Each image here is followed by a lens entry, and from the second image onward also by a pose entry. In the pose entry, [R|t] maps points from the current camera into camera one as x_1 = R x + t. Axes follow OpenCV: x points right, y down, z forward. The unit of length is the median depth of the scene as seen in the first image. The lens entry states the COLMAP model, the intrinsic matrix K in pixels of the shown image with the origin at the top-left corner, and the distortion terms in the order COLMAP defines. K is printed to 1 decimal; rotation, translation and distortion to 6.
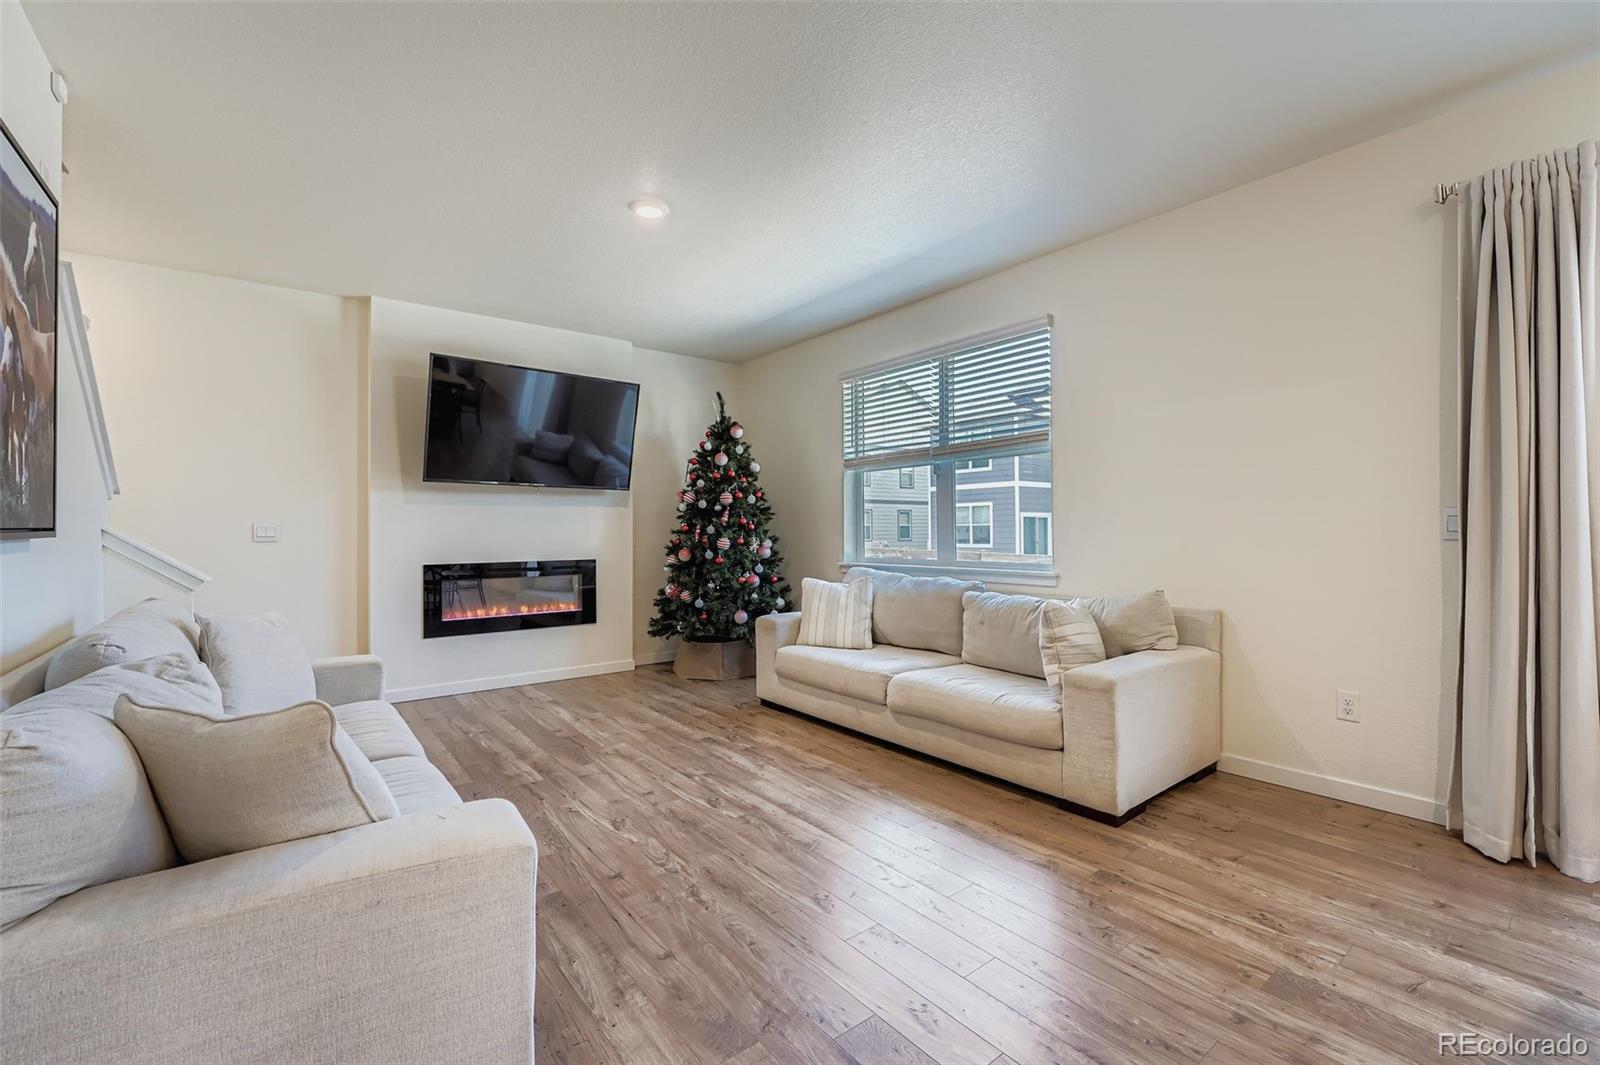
lens RADIAL K [[676.1, 0, 800.0], [0, 676.1, 532.5], [0, 0, 1]] dist [-0.000150, -0.000002]
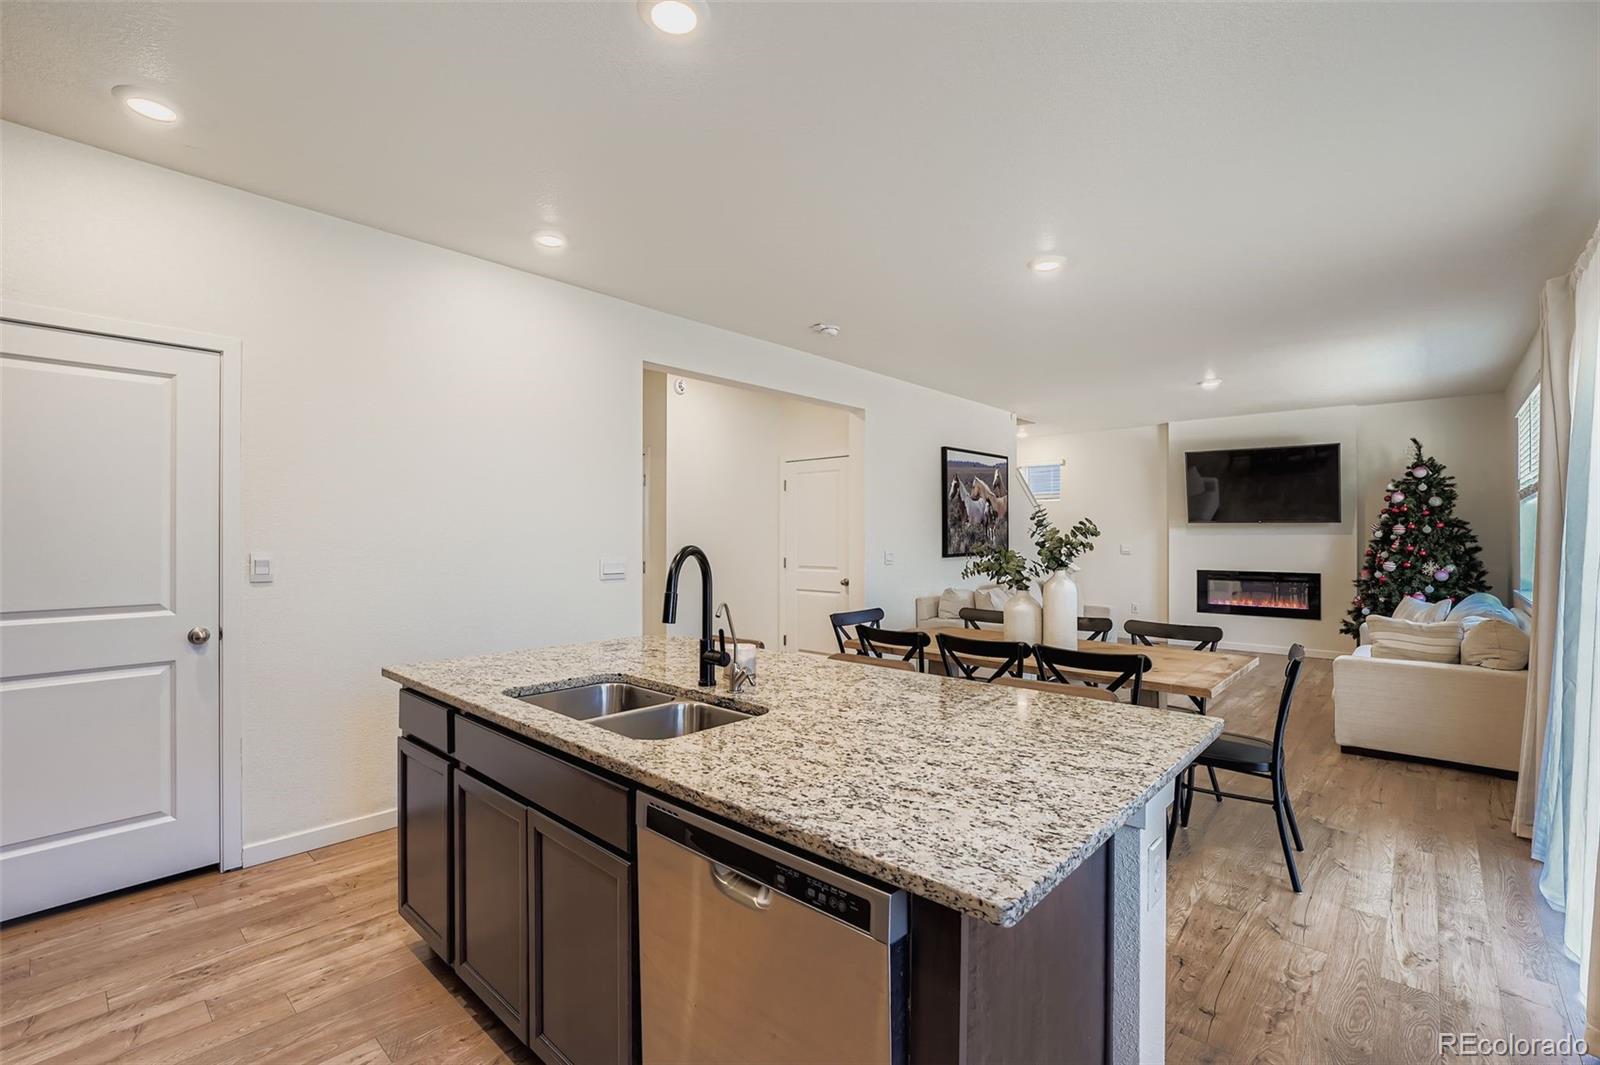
lens RADIAL K [[676.1, 0, 800.0], [0, 676.1, 532.5], [0, 0, 1]] dist [-0.000150, -0.000002]
pose [[0.163375, 0.001044, -0.986564, 0.915205], [-0.001925, 0.999998, 0.000739, -0.043479], [0.986562, 0.001779, 0.163376, -0.264300]]
